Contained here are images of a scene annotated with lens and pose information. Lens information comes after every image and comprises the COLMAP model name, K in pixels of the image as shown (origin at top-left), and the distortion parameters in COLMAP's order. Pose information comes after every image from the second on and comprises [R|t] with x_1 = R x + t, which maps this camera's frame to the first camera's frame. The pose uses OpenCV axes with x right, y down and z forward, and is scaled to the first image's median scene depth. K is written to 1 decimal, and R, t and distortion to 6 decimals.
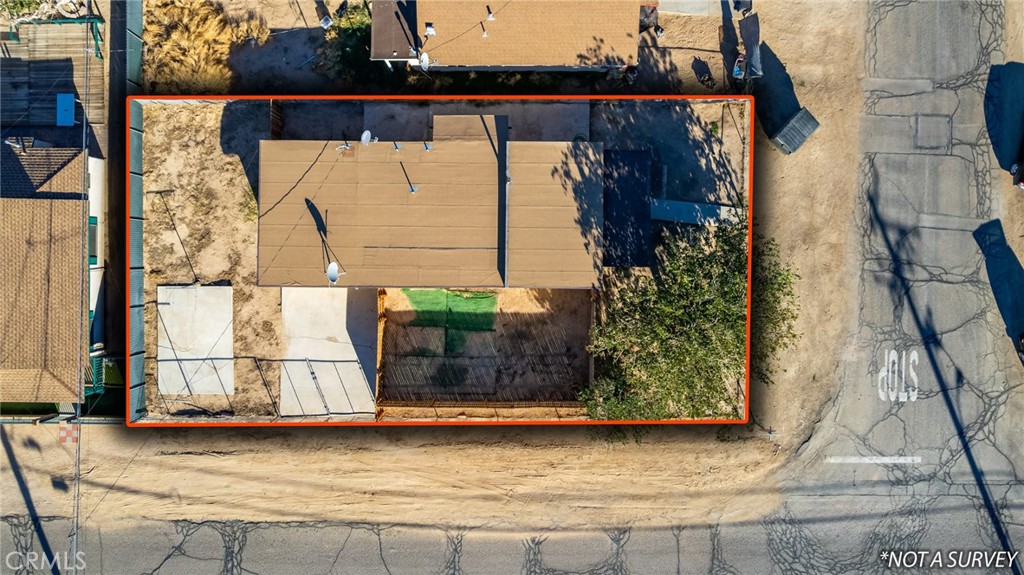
lens RADIAL K [[813.9, 0, 512.0], [0, 813.9, 287.5], [0, 0, 1]] dist [-0.044503, 0.011309]
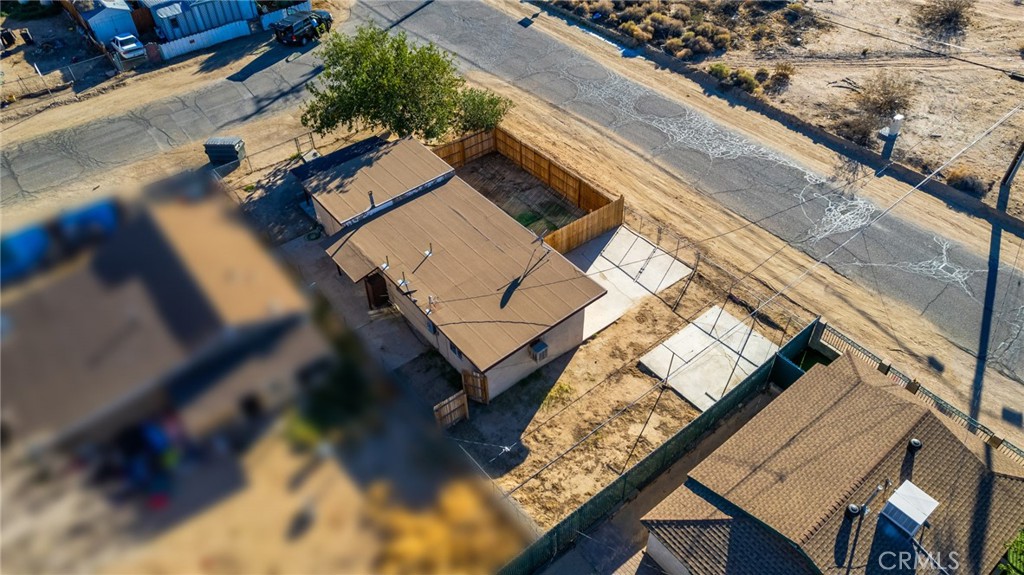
lens RADIAL K [[694.4, 0, 543.1], [0, 694.4, 286.9], [0, 0, 1]] dist [-0.058557, -0.000191]
pose [[-0.652683, -0.524203, 0.547007, -0.655324], [0.757047, -0.479584, 0.443711, -0.384042], [0.029741, 0.703712, 0.709862, 0.395253]]
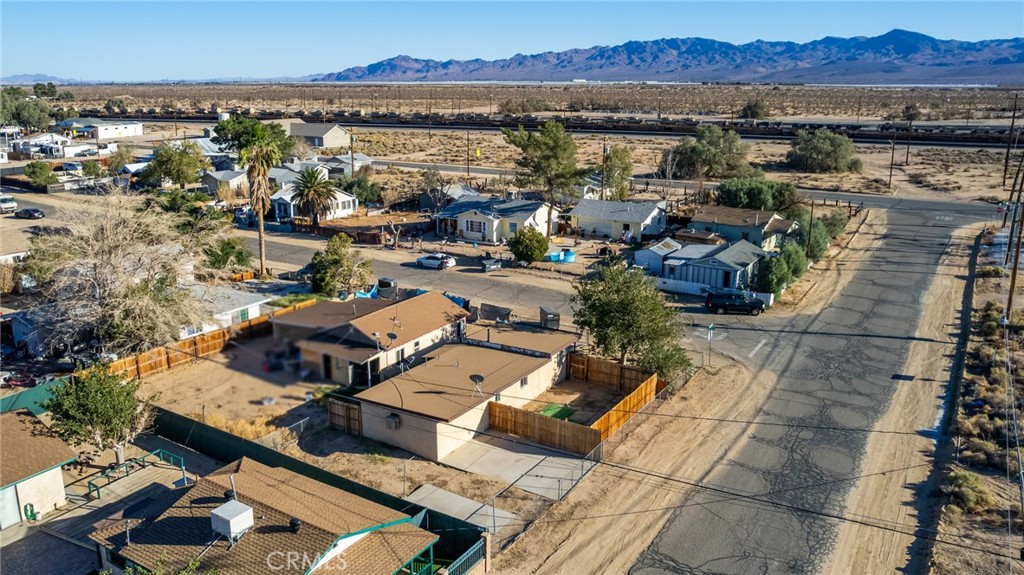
lens RADIAL K [[813.9, 0, 512.0], [0, 813.9, 287.5], [0, 0, 1]] dist [-0.044503, 0.011309]
pose [[0.509436, -0.209166, 0.834700, -1.109134], [0.860415, 0.109478, -0.497696, 0.585689], [0.012720, 0.971733, 0.235742, 0.510617]]
